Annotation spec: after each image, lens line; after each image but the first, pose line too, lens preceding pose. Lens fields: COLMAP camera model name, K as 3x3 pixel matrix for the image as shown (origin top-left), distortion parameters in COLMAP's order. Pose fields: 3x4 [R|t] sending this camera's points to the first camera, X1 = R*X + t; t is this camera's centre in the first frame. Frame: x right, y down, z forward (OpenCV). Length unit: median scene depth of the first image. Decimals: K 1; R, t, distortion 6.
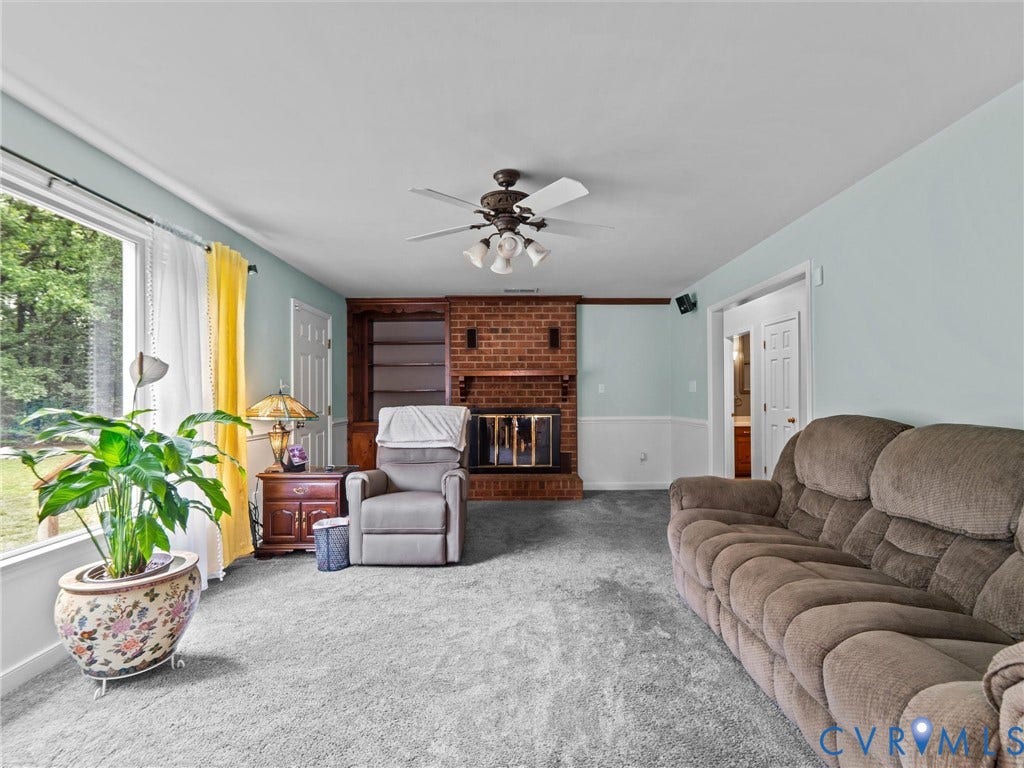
lens RADIAL K [[492.2, 0, 512.3], [0, 492.2, 387.6], [0, 0, 1]] dist [0.000217, 0.000418]
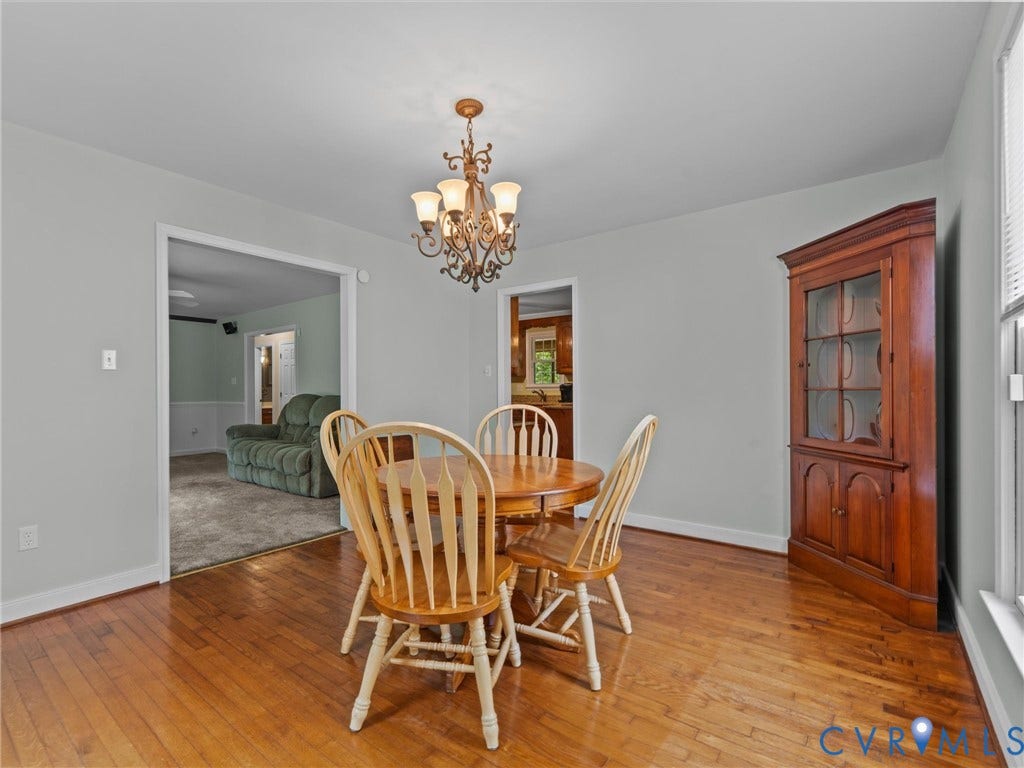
lens RADIAL K [[492.2, 0, 512.3], [0, 492.2, 387.6], [0, 0, 1]] dist [0.000217, 0.000418]
pose [[0.629479, 0.002724, 0.777013, -0.295032], [-0.012404, 0.999902, 0.006543, -0.002924], [-0.776918, -0.013757, 0.629451, -0.680684]]
